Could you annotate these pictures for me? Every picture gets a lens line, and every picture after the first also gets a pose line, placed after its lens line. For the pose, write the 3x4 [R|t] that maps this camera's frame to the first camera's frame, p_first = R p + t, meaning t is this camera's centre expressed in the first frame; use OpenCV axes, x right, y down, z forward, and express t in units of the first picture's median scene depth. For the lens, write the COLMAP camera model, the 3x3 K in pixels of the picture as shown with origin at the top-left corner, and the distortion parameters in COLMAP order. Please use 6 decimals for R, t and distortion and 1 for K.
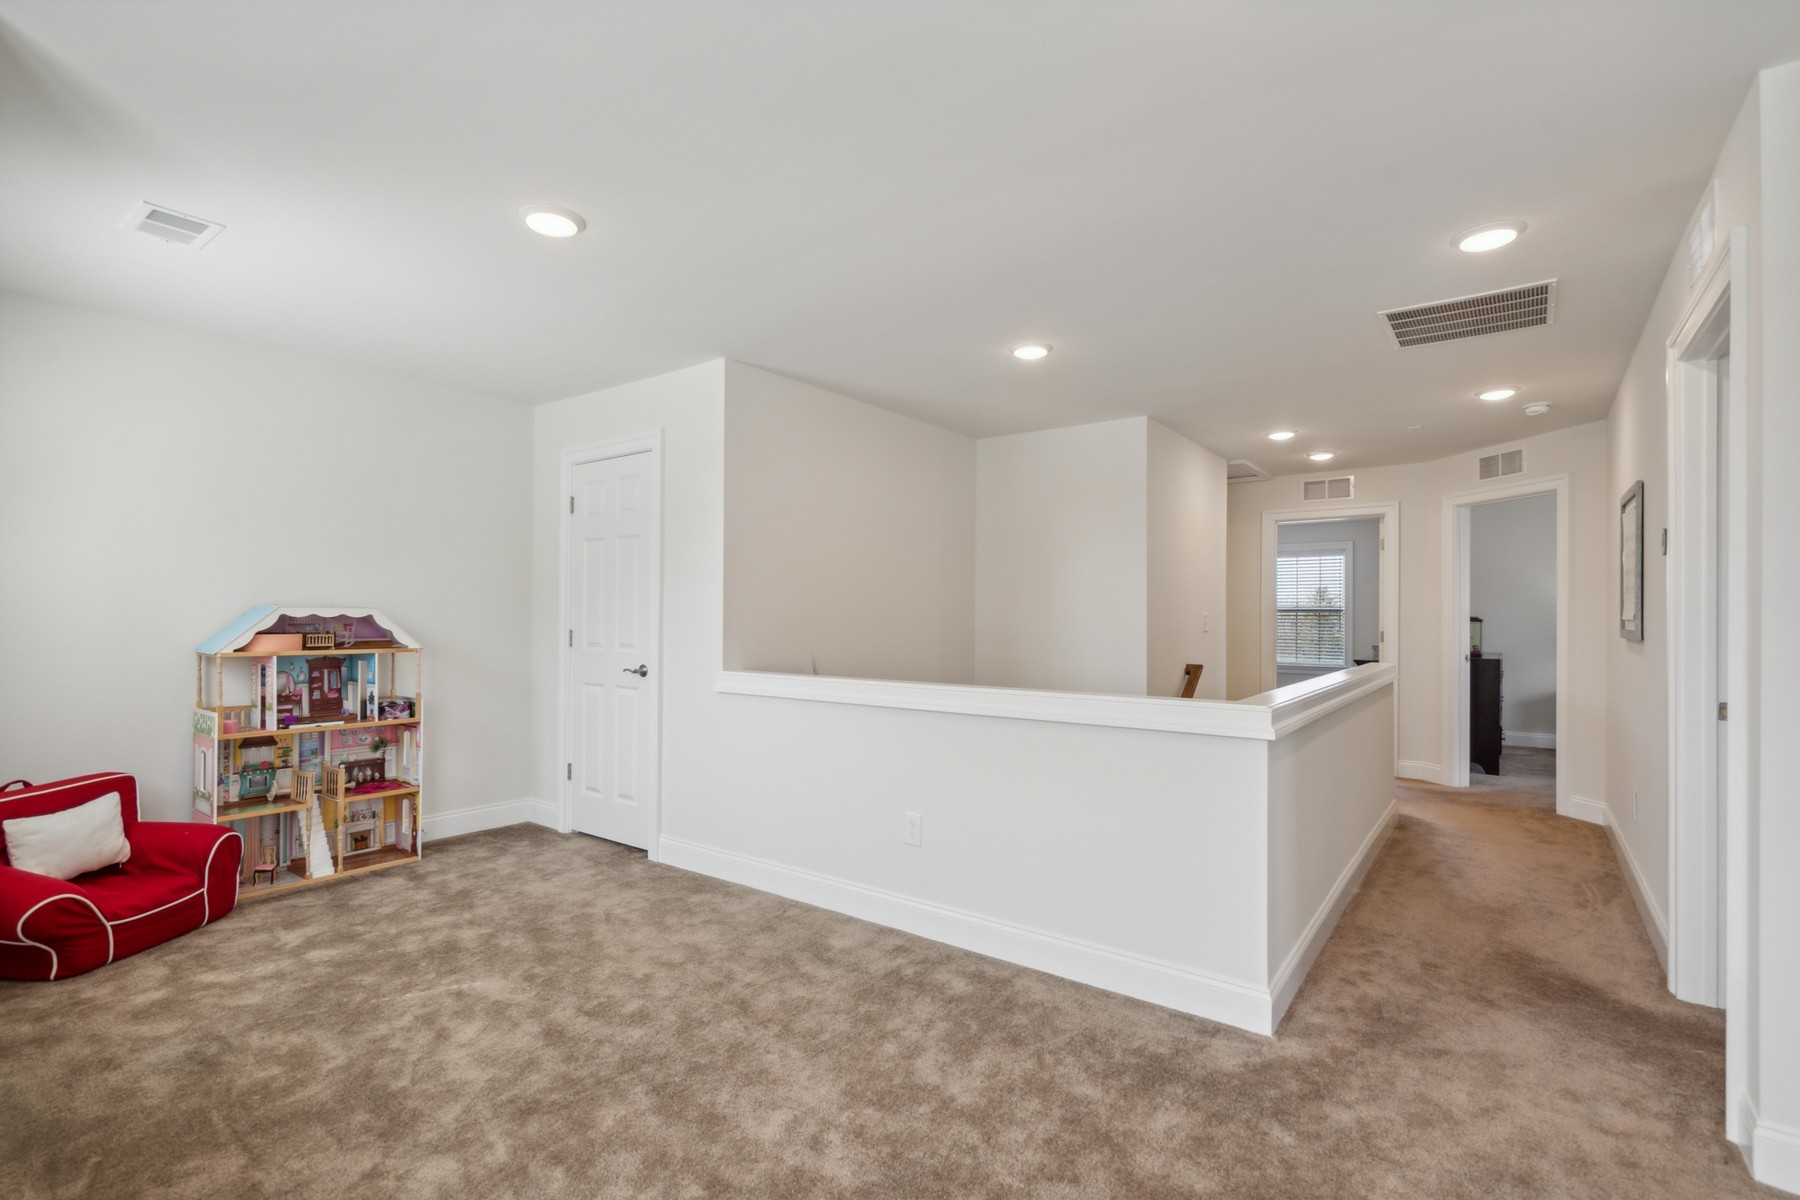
lens RADIAL K [[832.7, 0, 894.1], [0, 832.7, 613.9], [0, 0, 1]] dist [-0.007050, 0.000637]
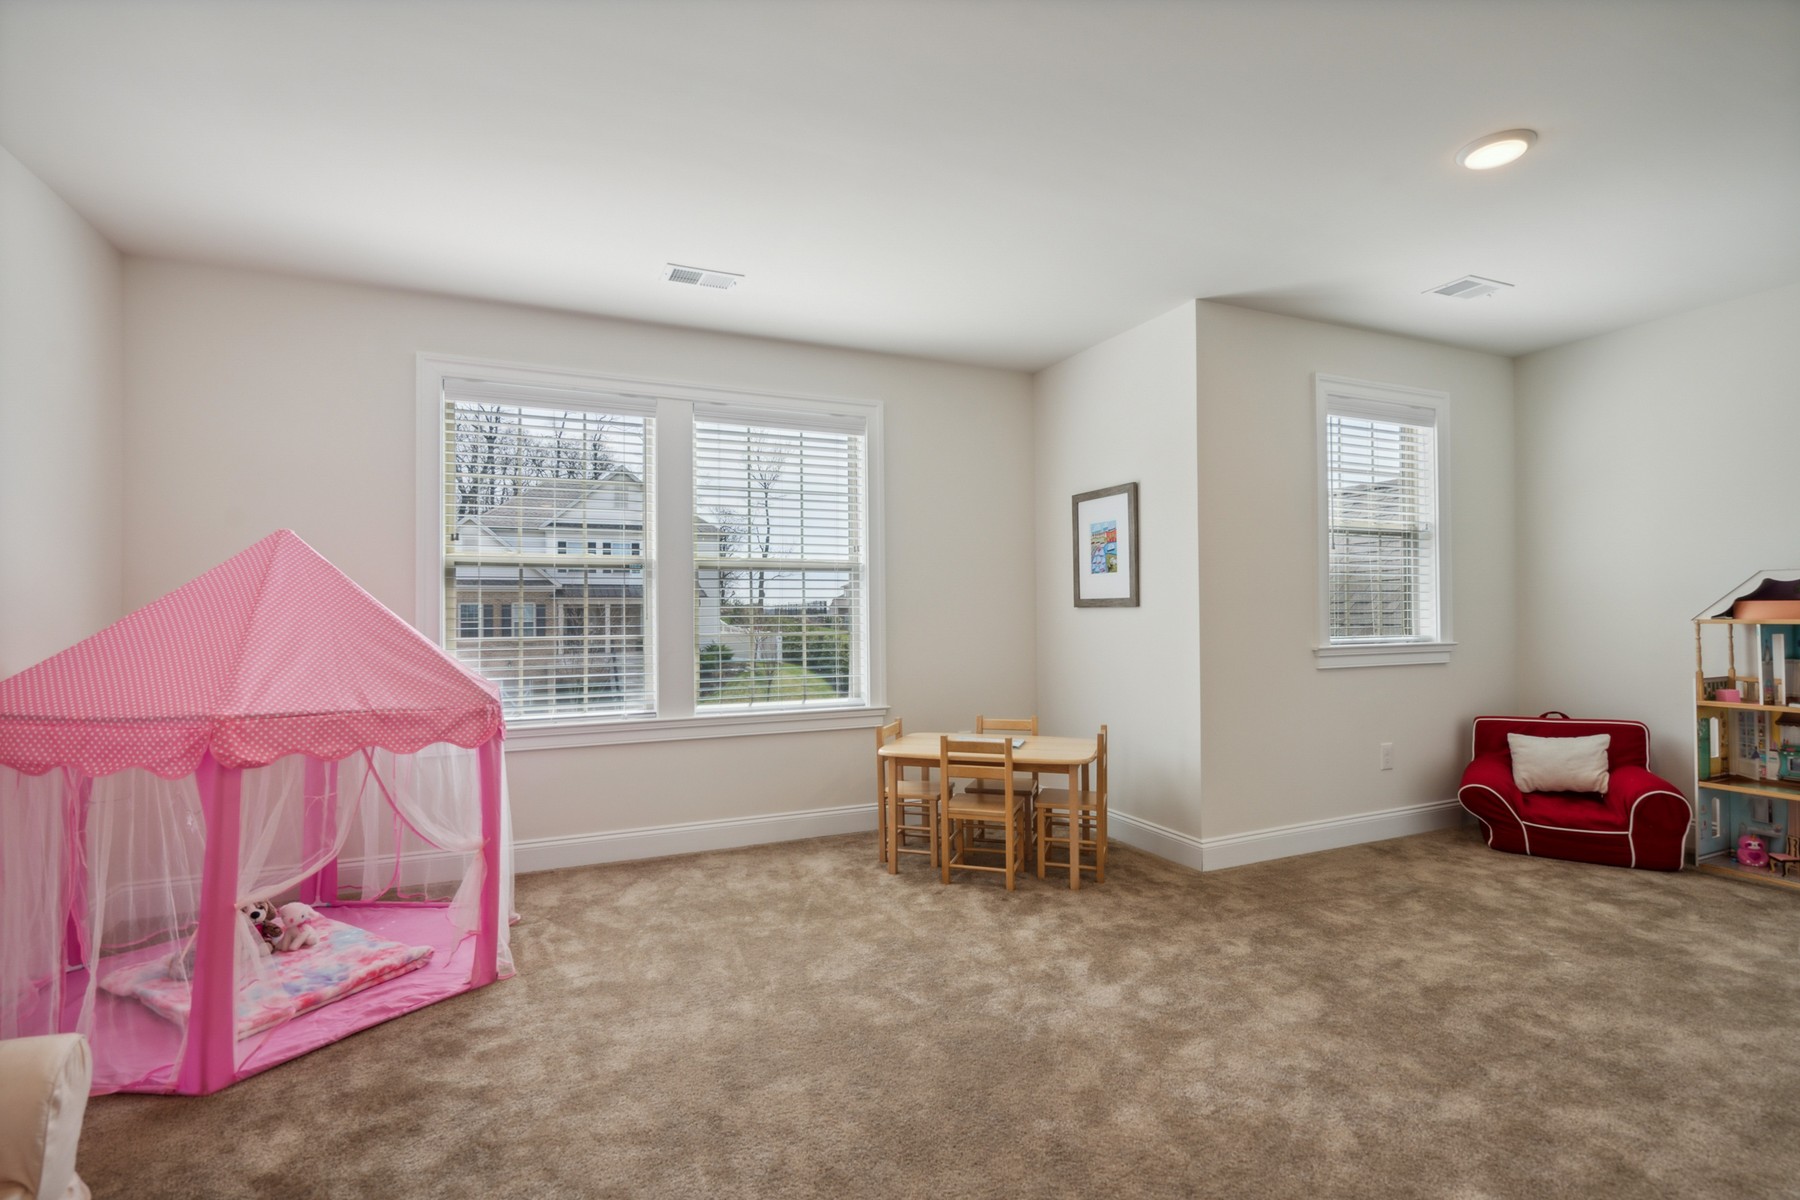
lens RADIAL K [[832.7, 0, 894.1], [0, 832.7, 613.9], [0, 0, 1]] dist [-0.007050, 0.000637]
pose [[-0.479293, -0.003342, -0.877648, 0.629623], [0.006882, 0.999948, -0.007566, 0.047760], [0.877628, -0.009666, -0.479245, 0.717806]]
